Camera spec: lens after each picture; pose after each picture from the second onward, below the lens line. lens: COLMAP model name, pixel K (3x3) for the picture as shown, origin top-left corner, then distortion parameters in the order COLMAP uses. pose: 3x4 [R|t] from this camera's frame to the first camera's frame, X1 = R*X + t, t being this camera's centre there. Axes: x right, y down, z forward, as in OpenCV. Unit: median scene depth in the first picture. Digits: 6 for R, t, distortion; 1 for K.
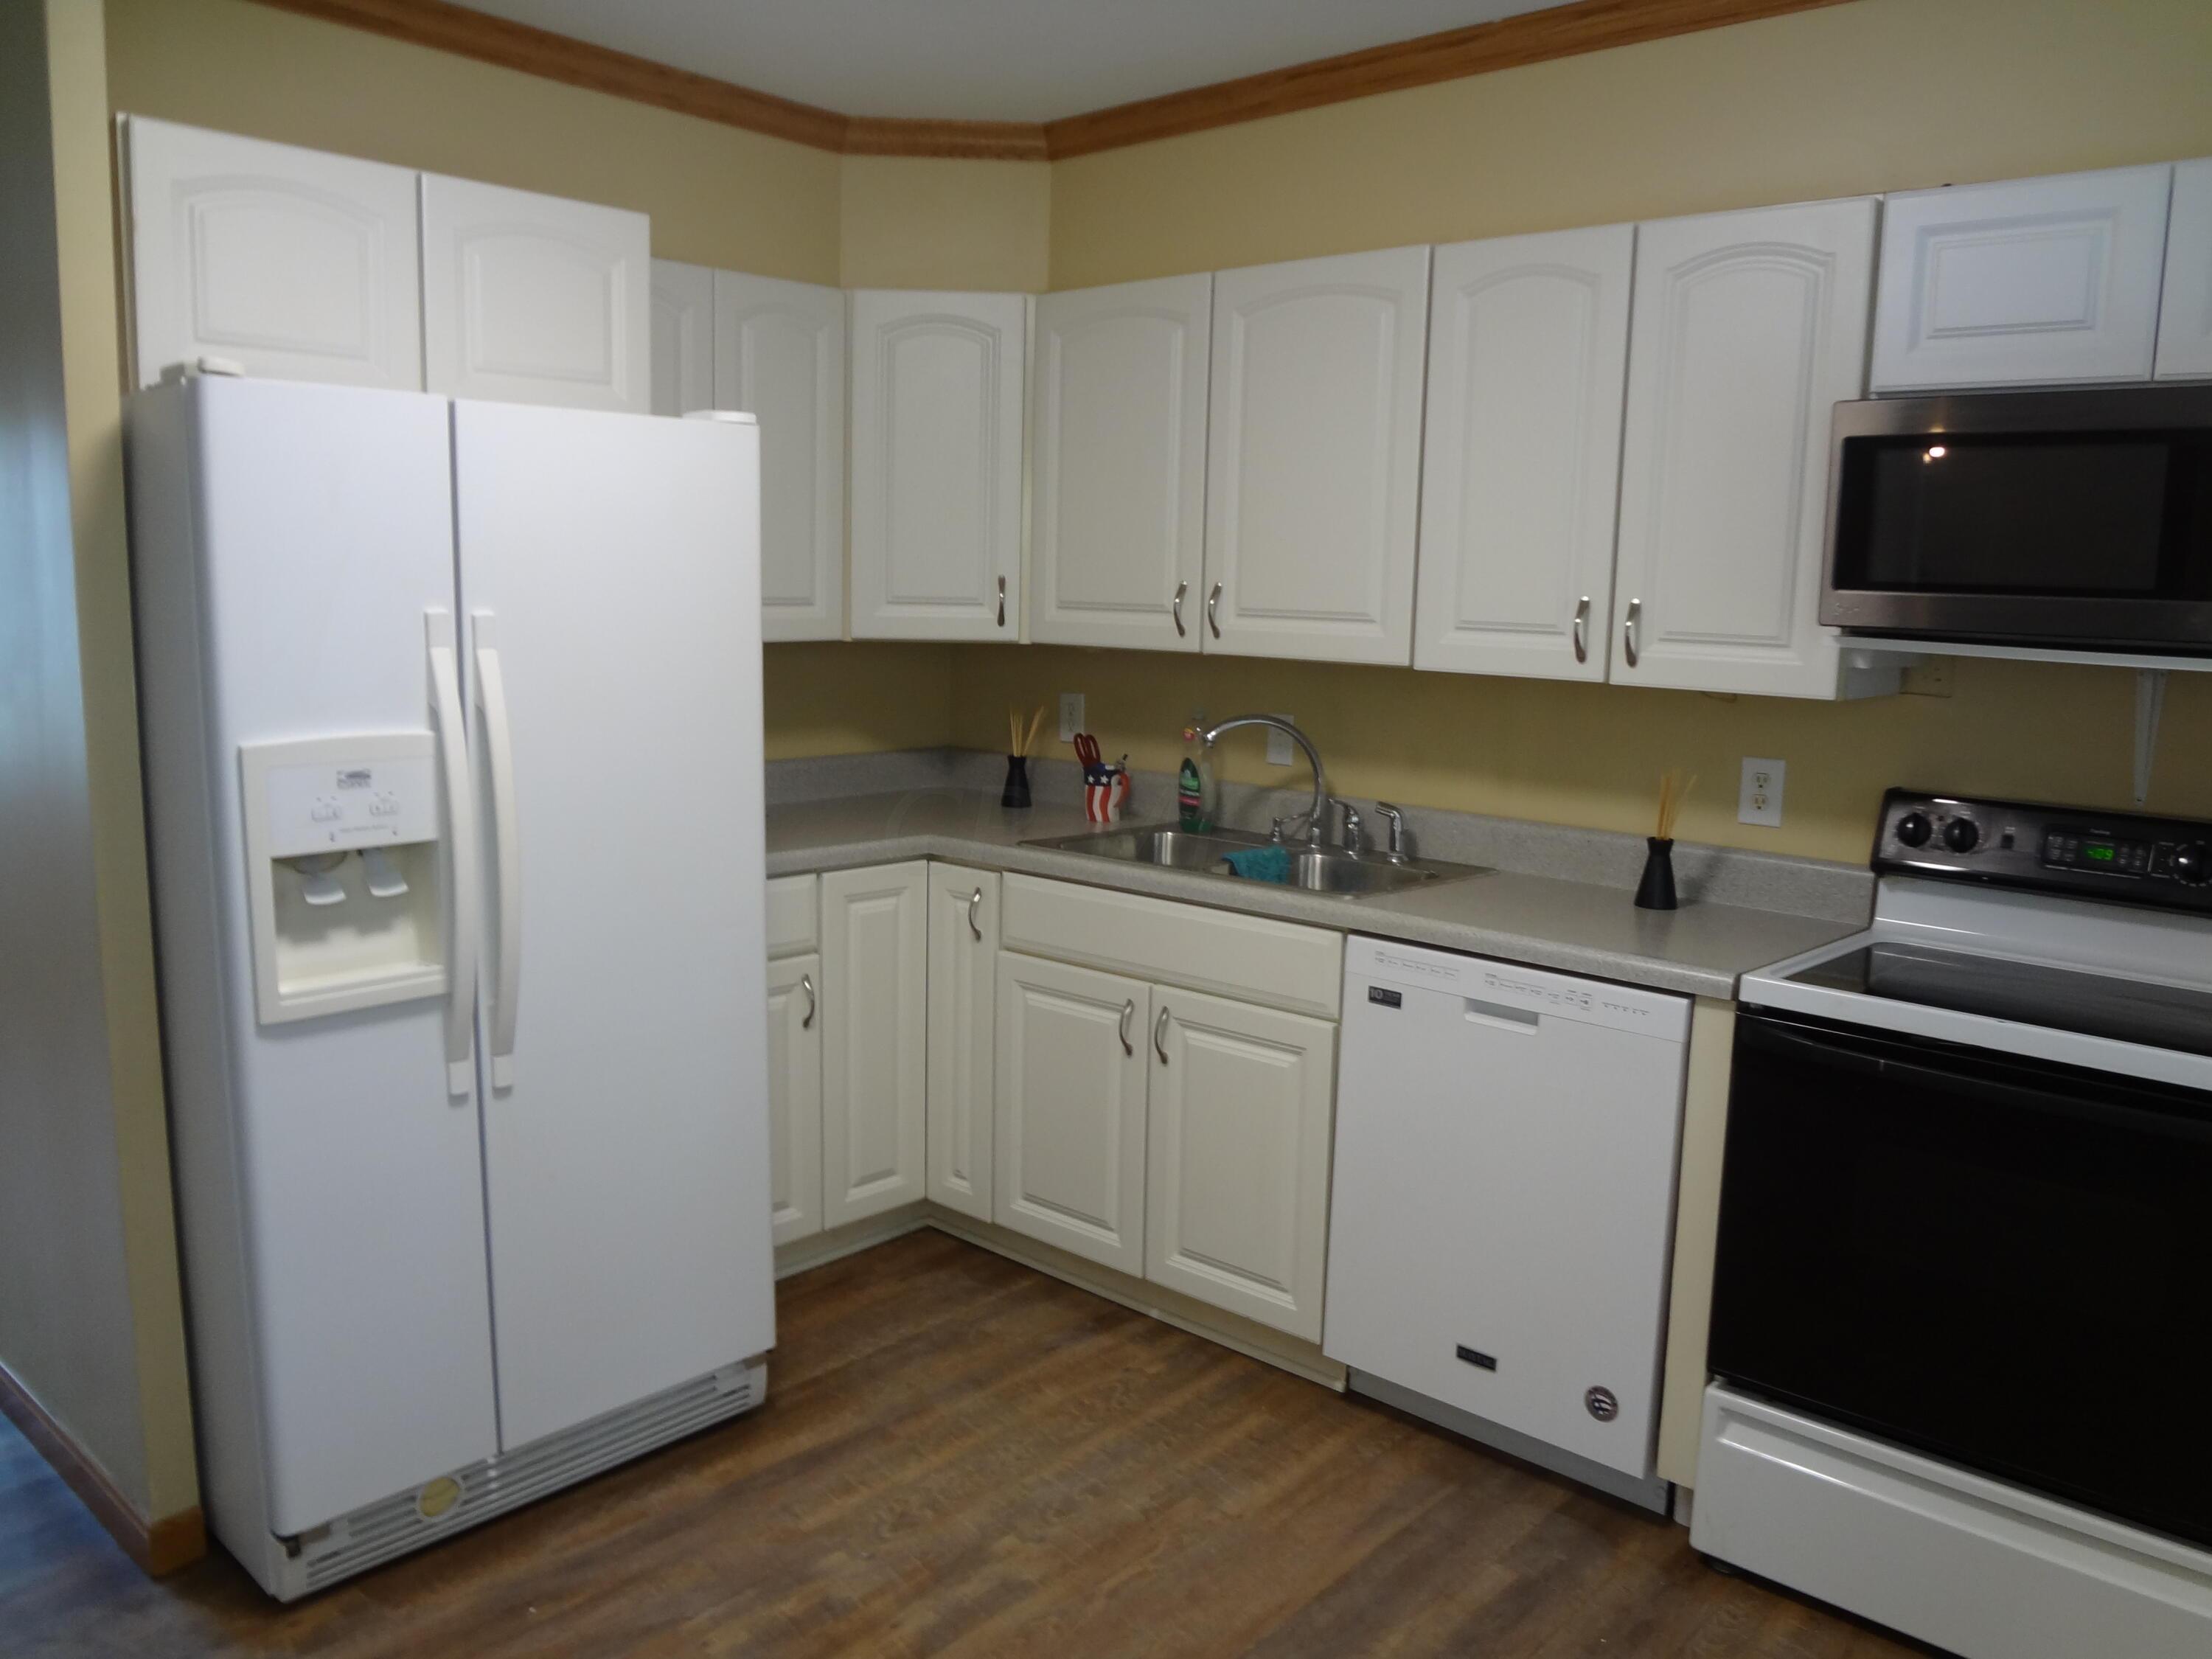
lens RADIAL K [[1678.5, 0, 1109.5], [0, 1678.5, 819.6], [0, 0, 1]] dist [-0.034808, 0.009046]
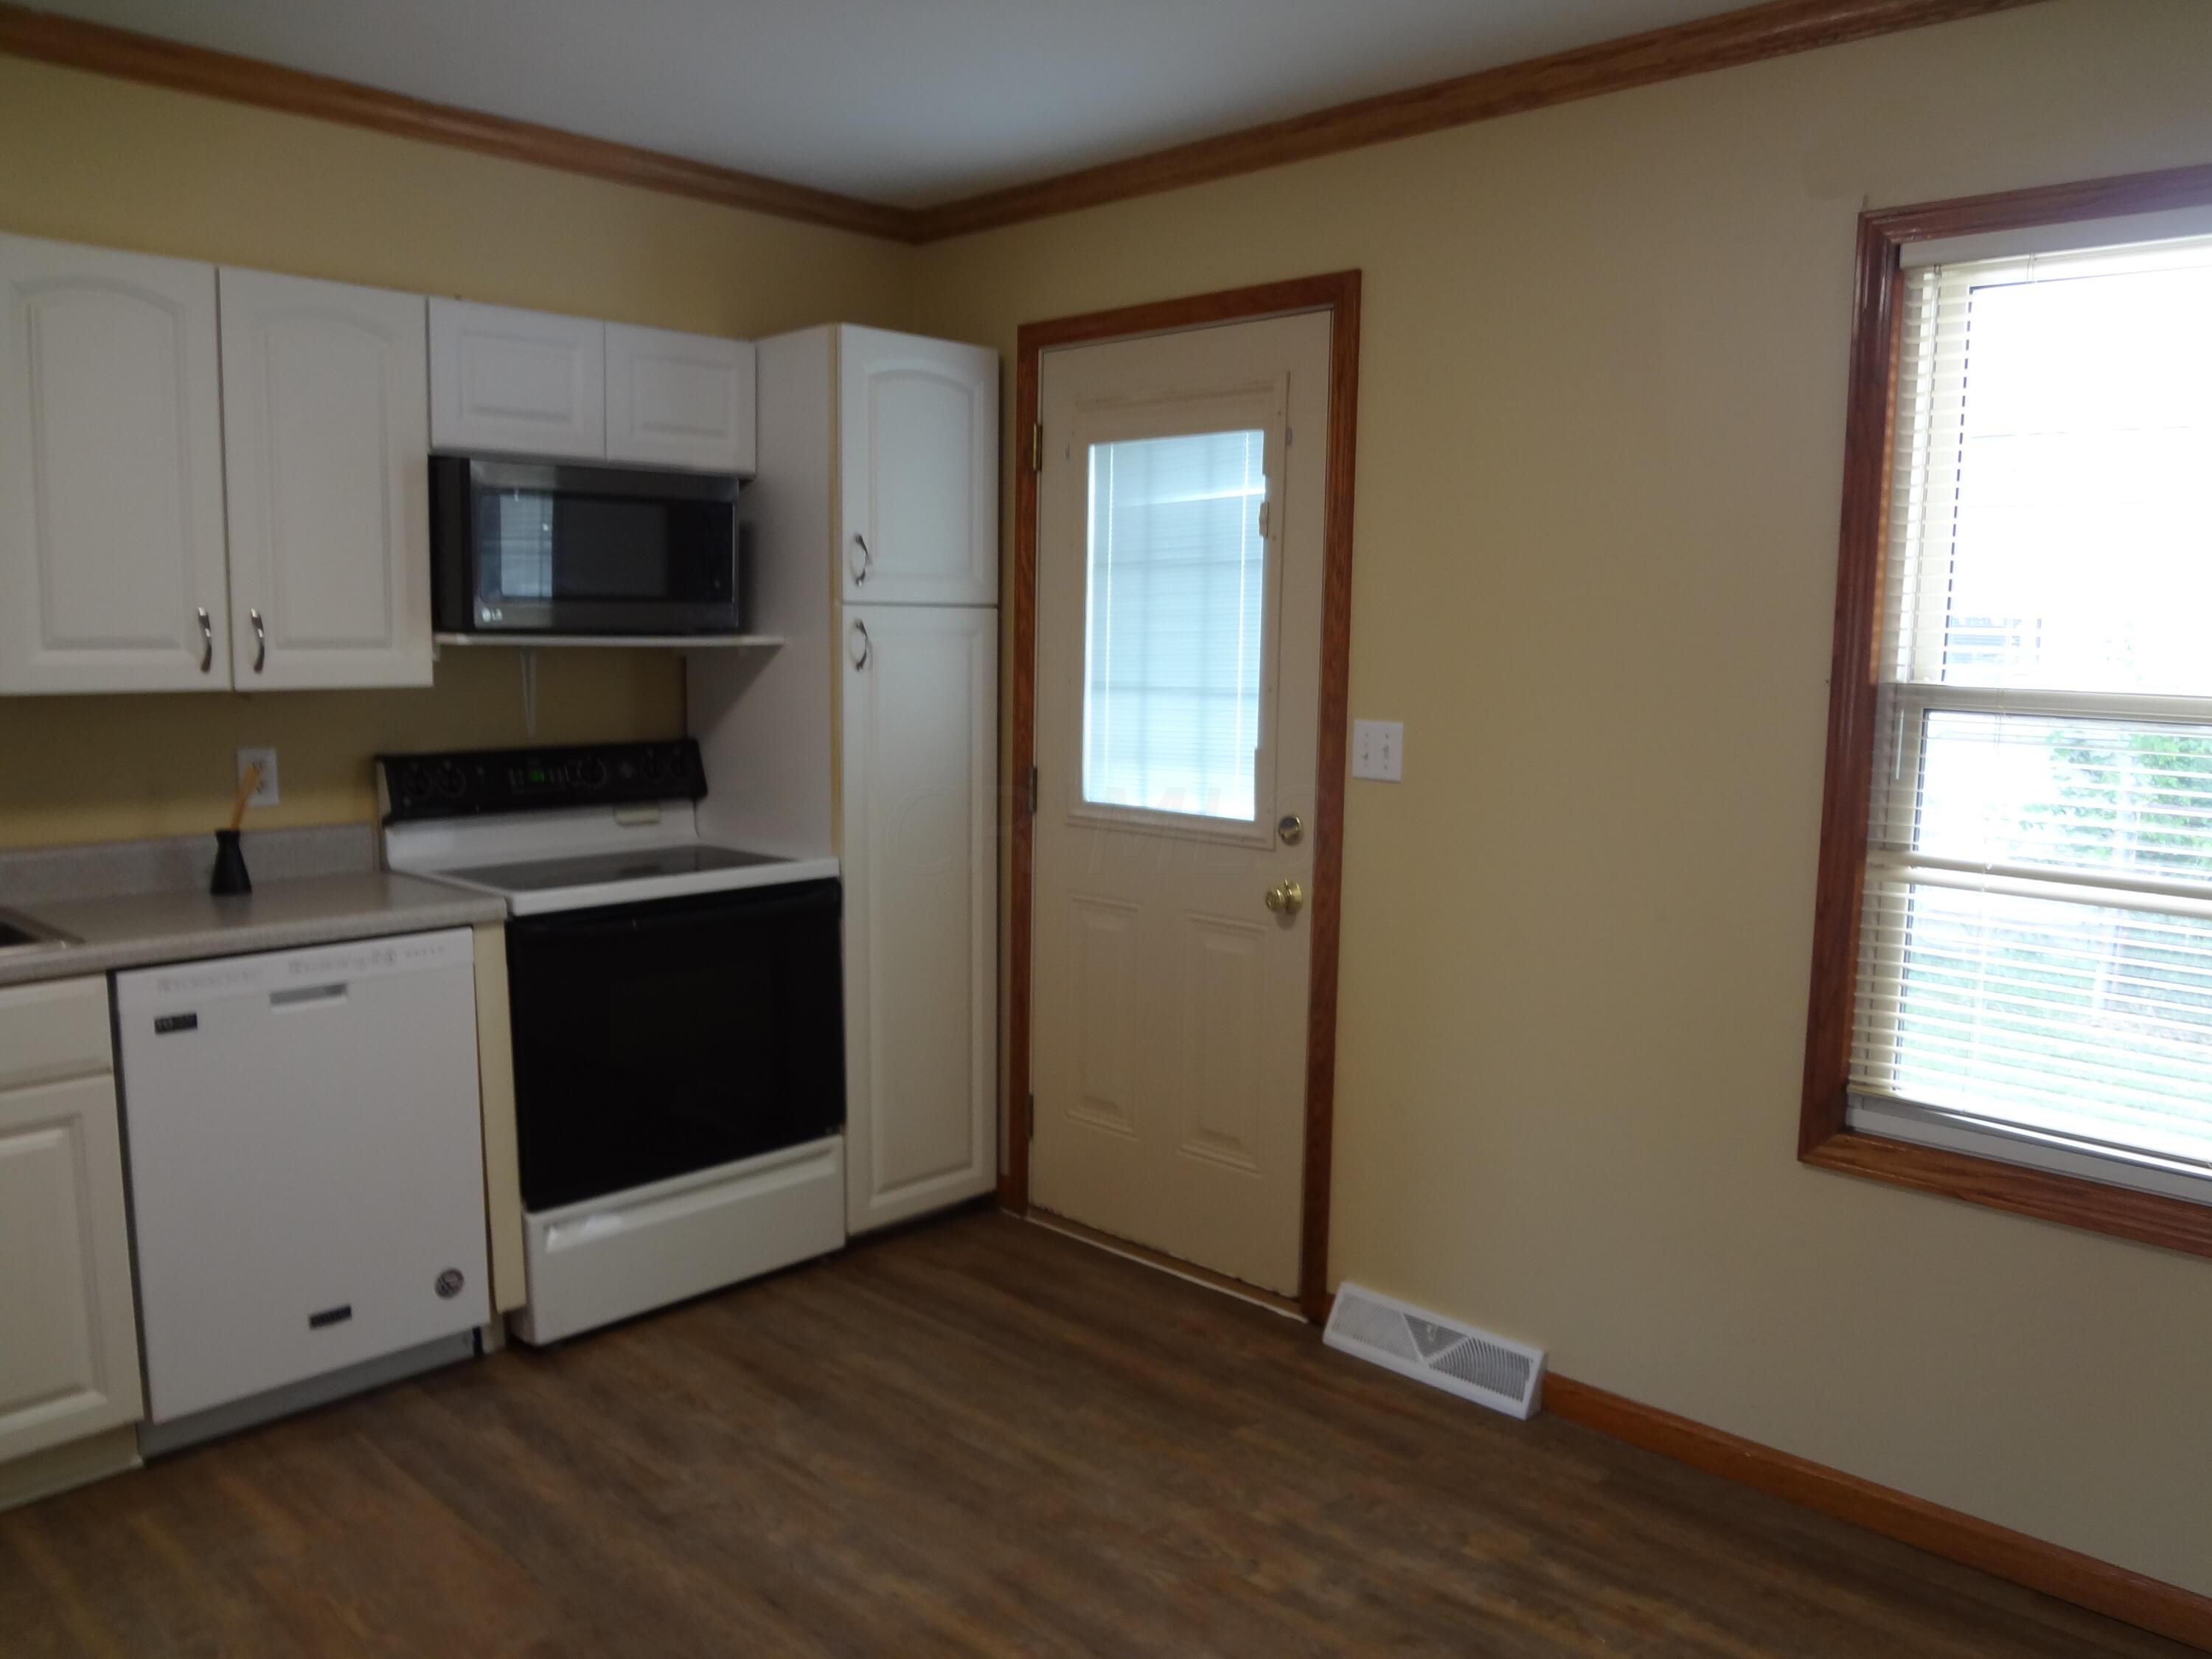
lens RADIAL K [[1682.8, 0, 1106.0], [0, 1682.8, 829.5], [0, 0, 1]] dist [-0.000862, 0.004383]
pose [[0.039650, -0.151904, 0.987600, -0.794789], [0.138805, 0.979631, 0.145105, -0.074918], [-0.989526, 0.131331, 0.059928, 0.403312]]
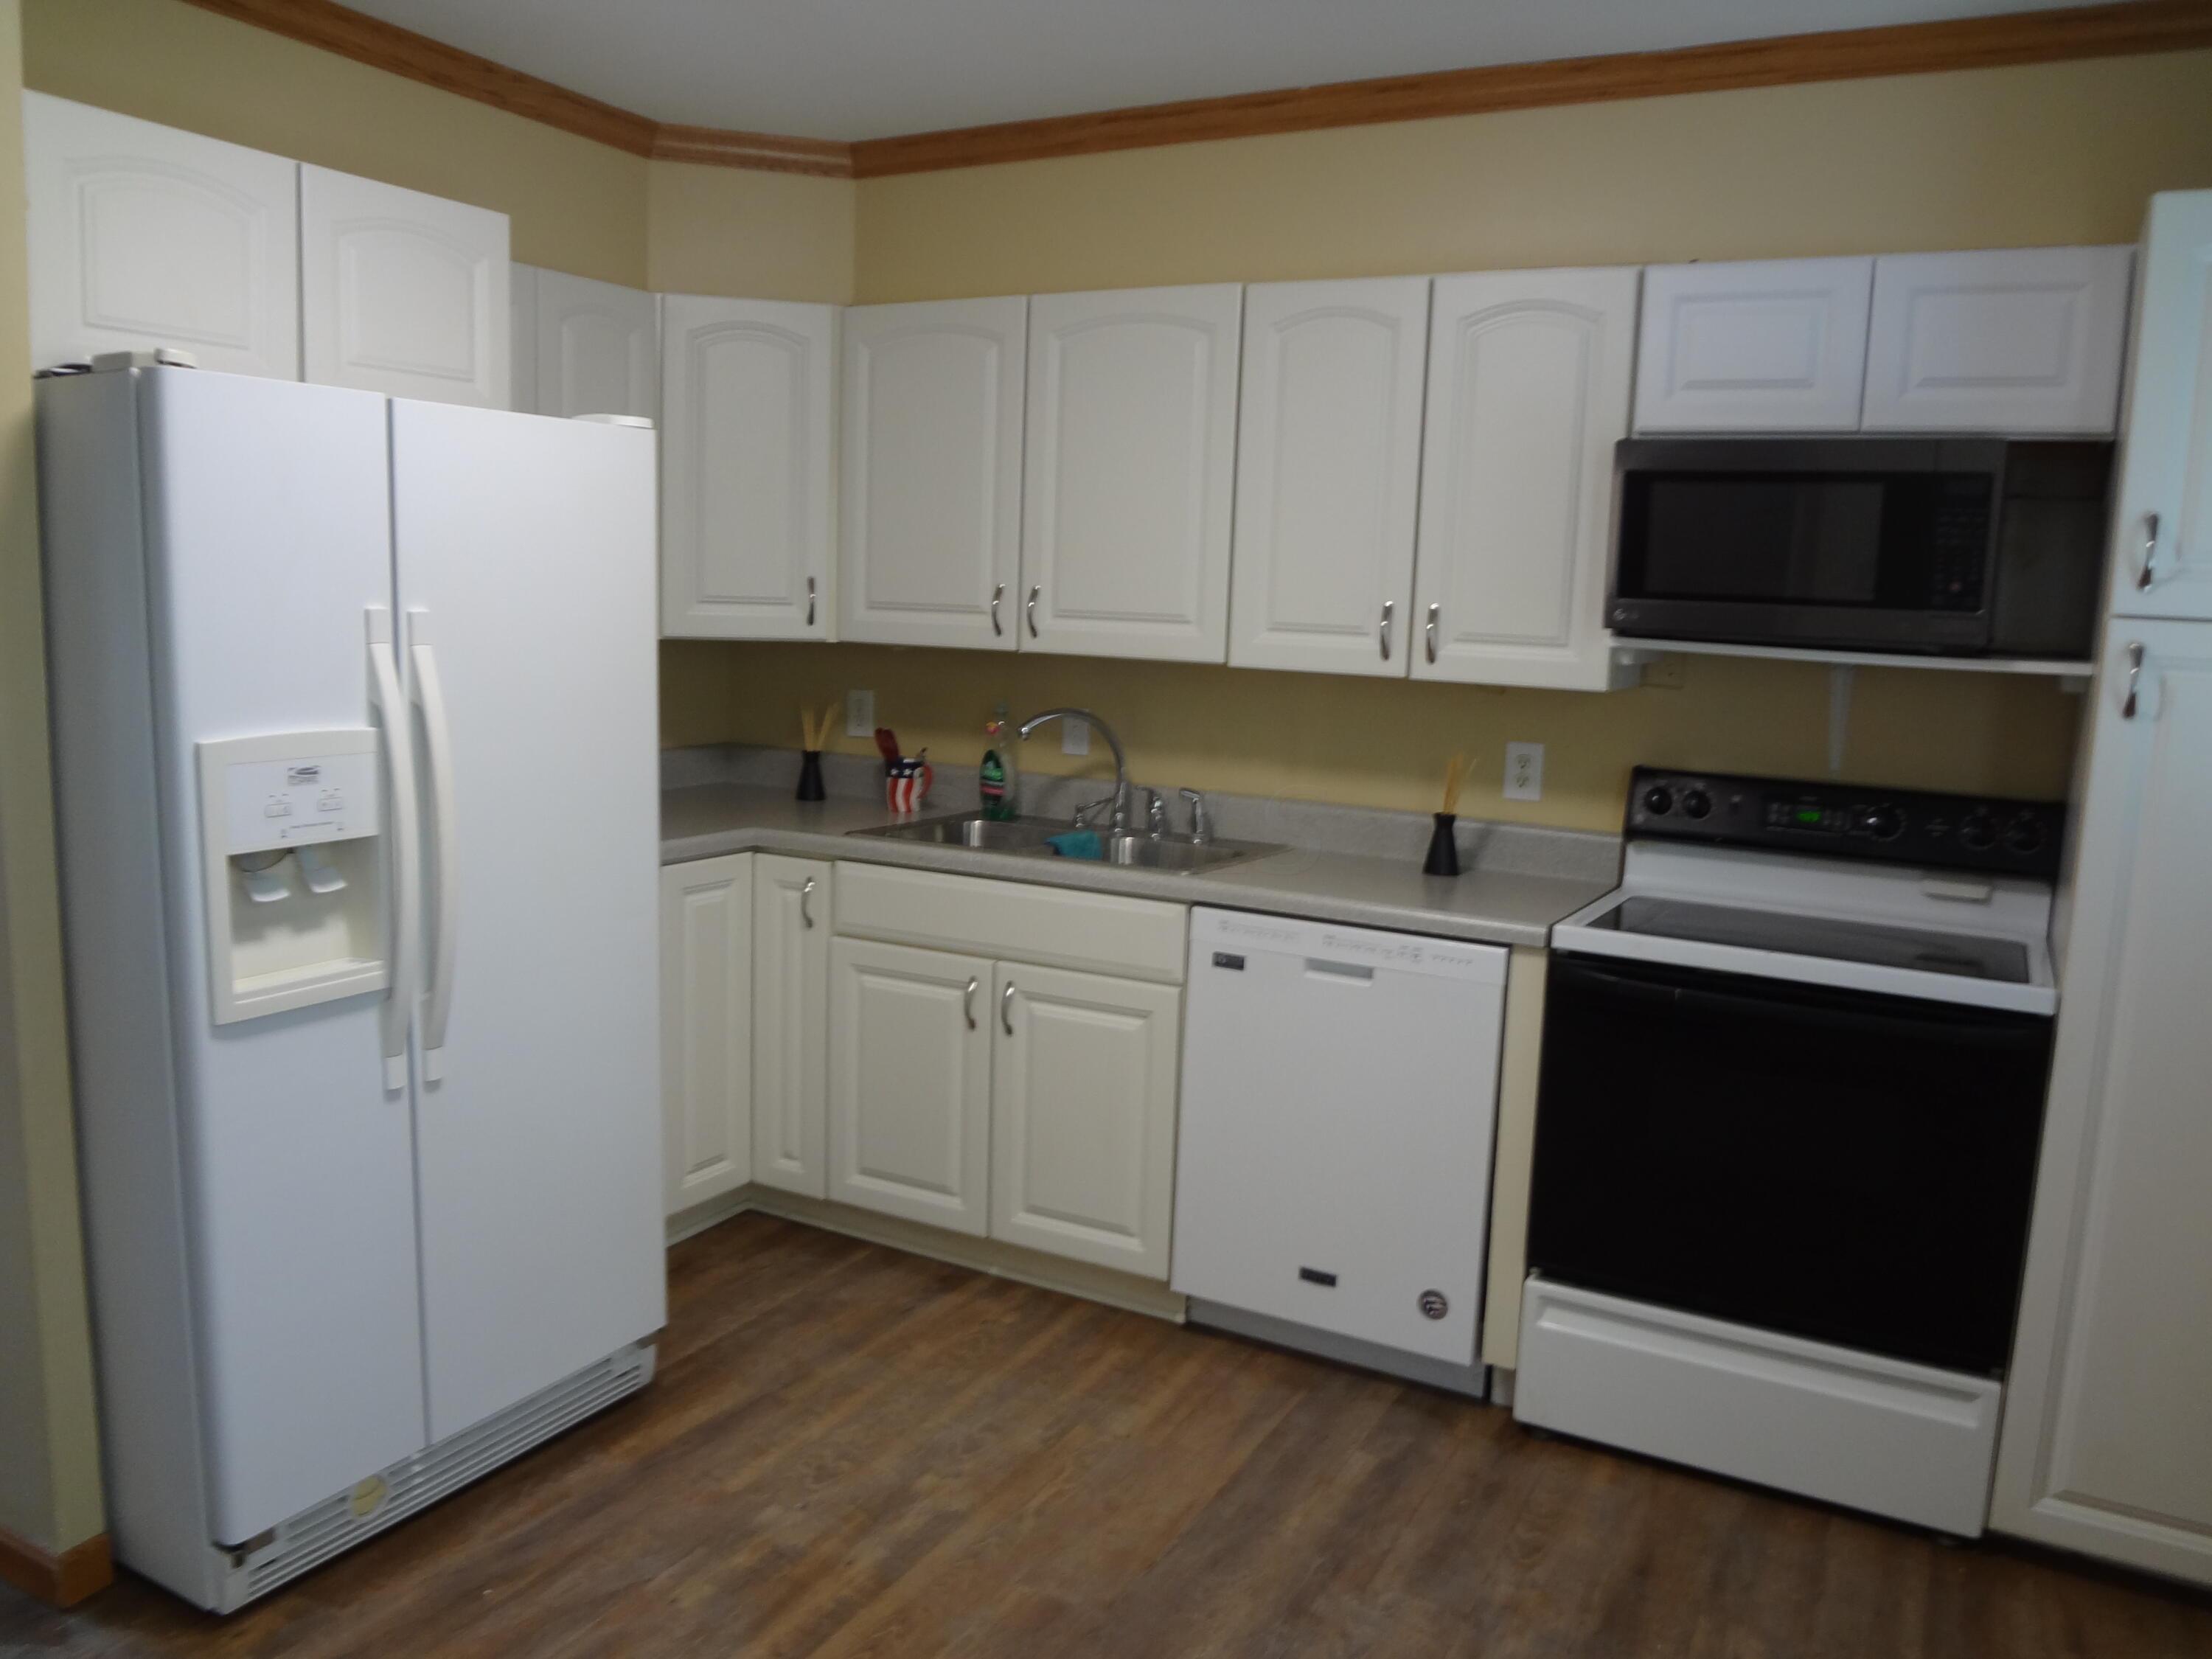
lens RADIAL K [[1678.7, 0, 1094.9], [0, 1678.7, 824.5], [0, 0, 1]] dist [-0.037096, 0.006059]
pose [[0.972695, -0.022169, 0.231024, -0.182701], [0.021542, 0.999754, 0.005239, 0.008063], [-0.231083, -0.000120, 0.972934, -0.063539]]
